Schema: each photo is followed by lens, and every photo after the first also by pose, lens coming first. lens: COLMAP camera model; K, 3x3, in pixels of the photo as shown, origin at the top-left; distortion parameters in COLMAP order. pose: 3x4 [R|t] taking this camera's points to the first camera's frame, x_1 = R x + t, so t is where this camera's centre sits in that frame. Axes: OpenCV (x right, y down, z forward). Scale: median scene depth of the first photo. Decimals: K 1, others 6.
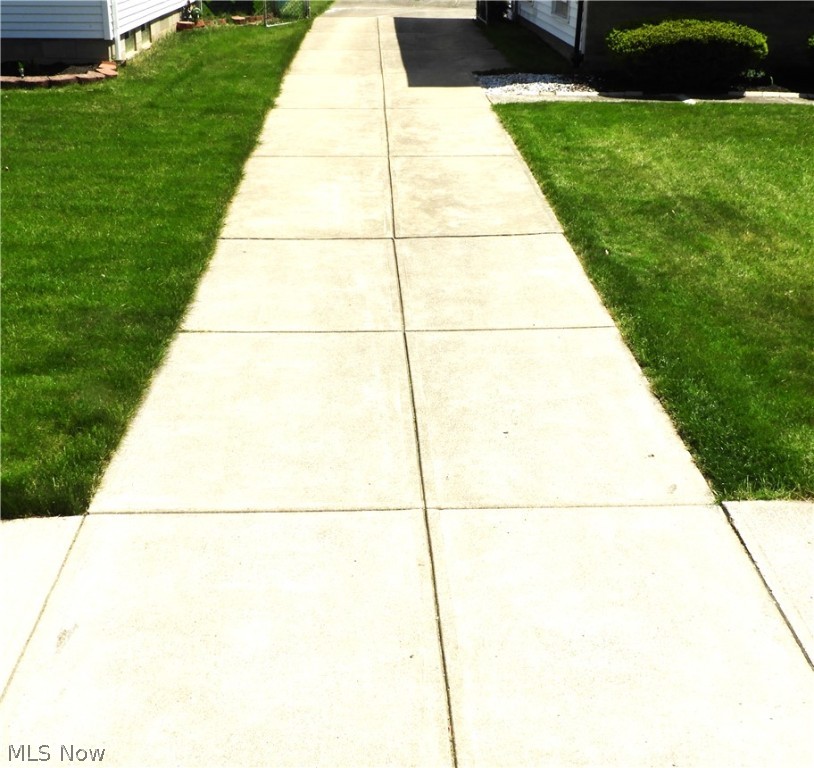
lens RADIAL K [[1131.3, 0, 407.0], [0, 1131.3, 384.0], [0, 0, 1]] dist [0.000236, 0.017892]
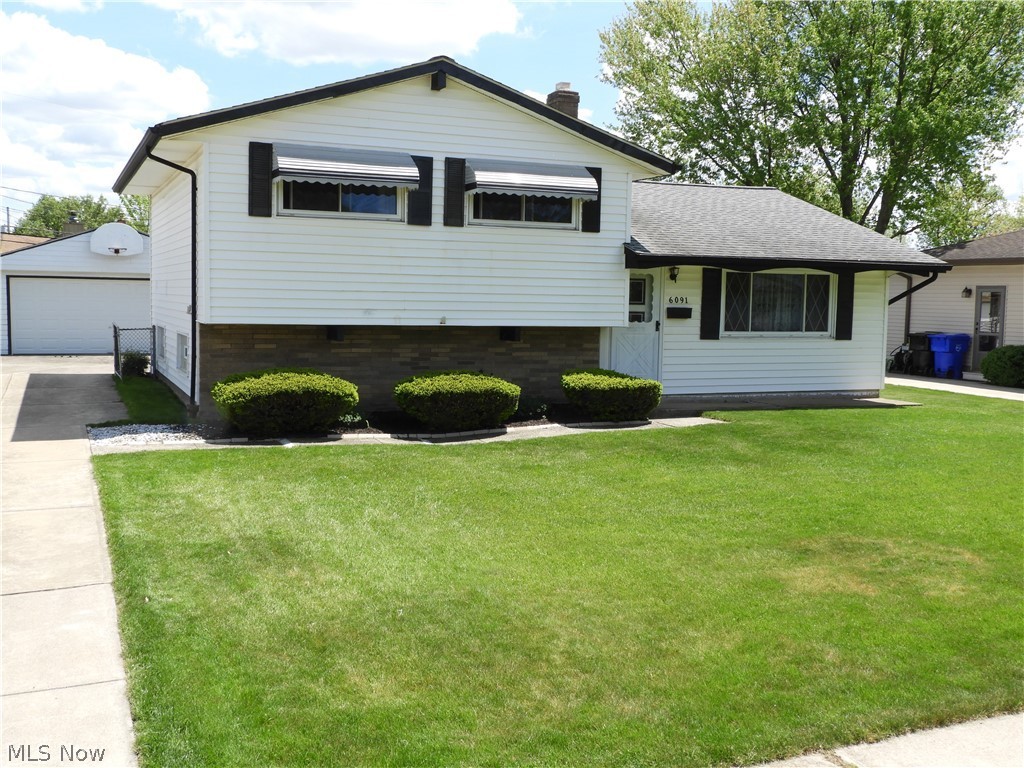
lens RADIAL K [[1072.6, 0, 512.0], [0, 1072.6, 384.0], [0, 0, 1]] dist [0.000572, -0.008240]
pose [[0.934000, -0.019236, 0.356756, 0.115922], [0.123166, 0.954674, -0.270977, -0.001385], [-0.335373, 0.297032, 0.894034, -0.010436]]
